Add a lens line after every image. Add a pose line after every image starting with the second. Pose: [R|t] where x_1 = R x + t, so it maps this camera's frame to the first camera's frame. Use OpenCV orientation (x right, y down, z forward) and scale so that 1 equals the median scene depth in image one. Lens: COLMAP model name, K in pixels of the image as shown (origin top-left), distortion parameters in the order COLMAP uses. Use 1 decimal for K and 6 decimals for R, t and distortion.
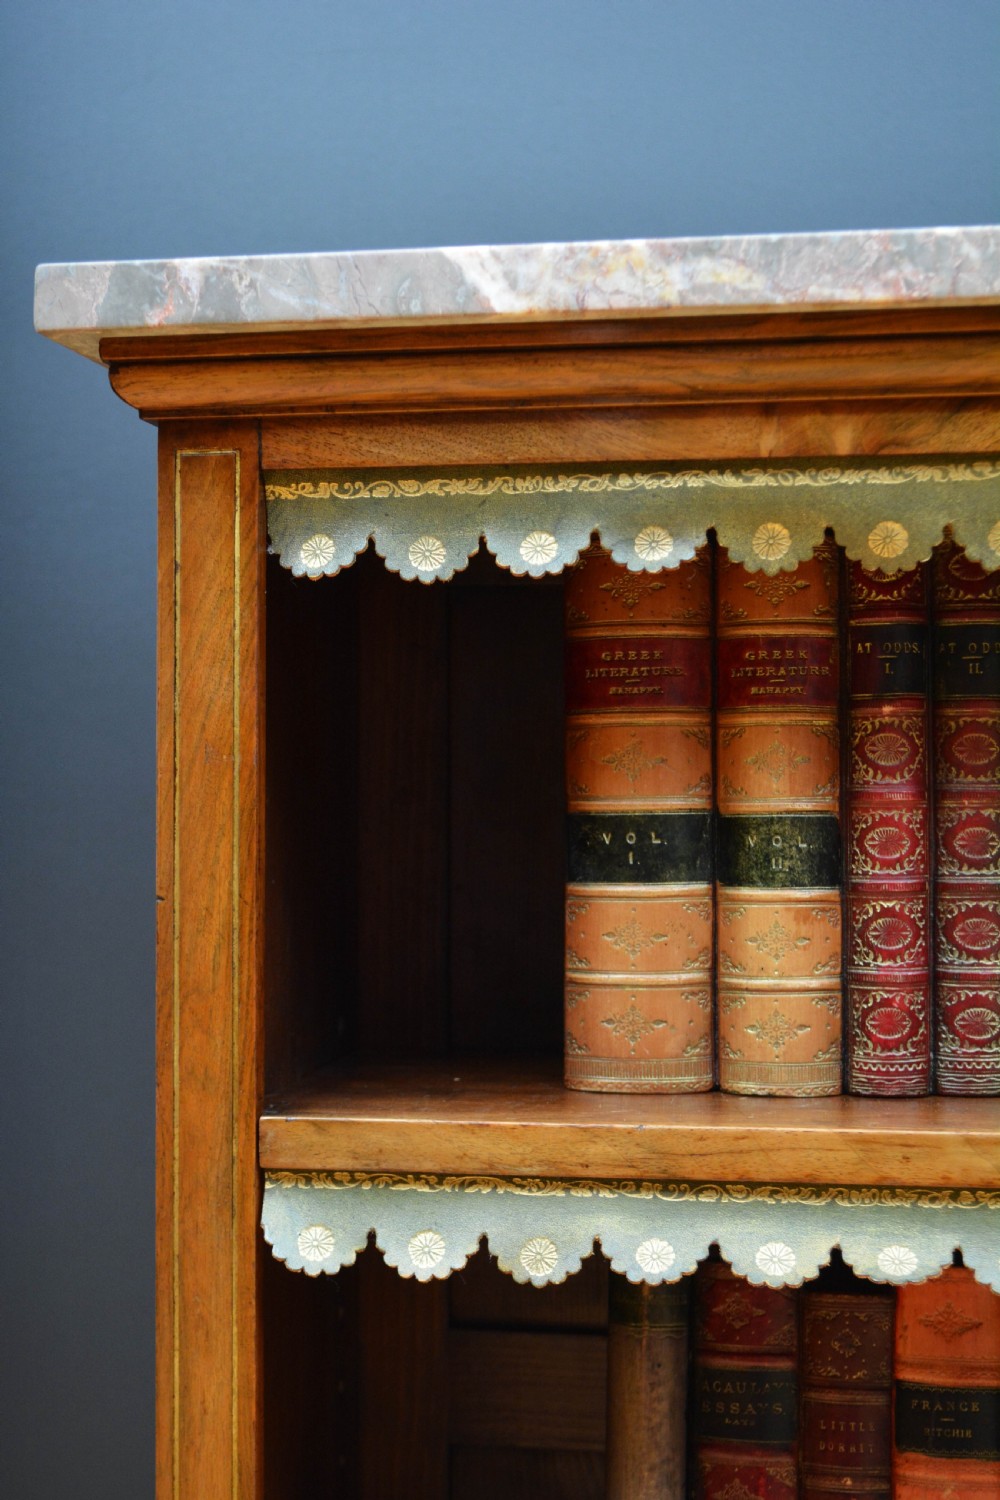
lens RADIAL K [[2362.6, 0, 493.9], [0, 2362.6, 762.5], [0, 0, 1]] dist [-0.004604, 0.000000]
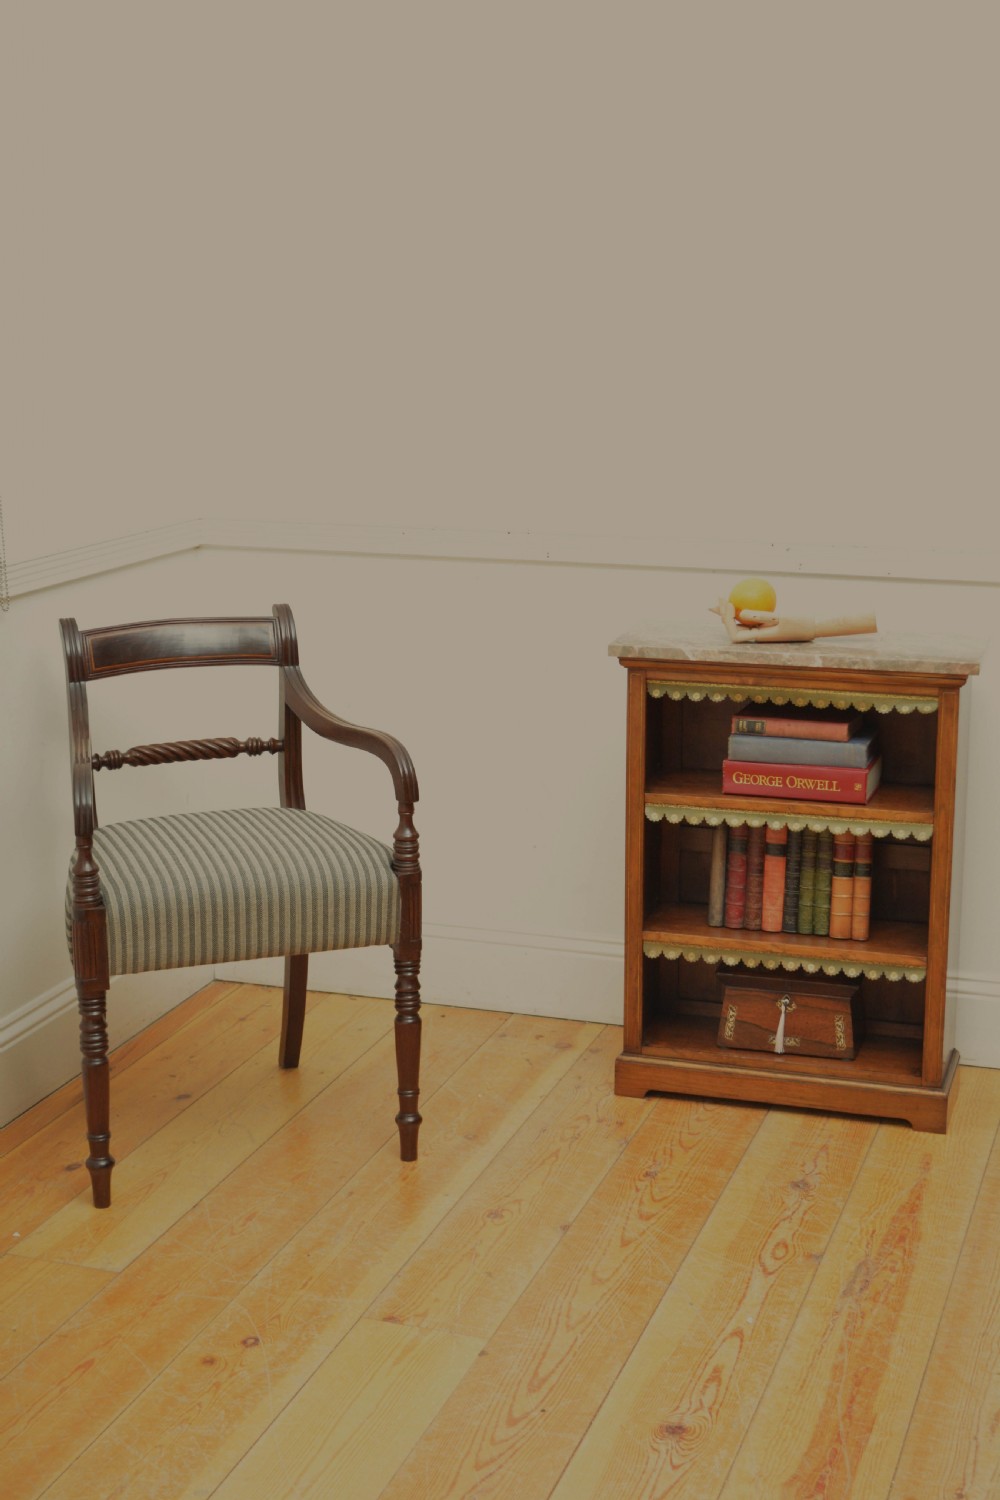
lens RADIAL K [[2362.6, 0, 407.3], [0, 2362.6, 818.4], [0, 0, 1]] dist [-0.004604, 0.000000]
pose [[0.985600, 0.030446, -0.166332, 0.280884], [0.015734, 0.962877, 0.269481, -1.318427], [0.168362, -0.268218, 0.948532, -4.450131]]
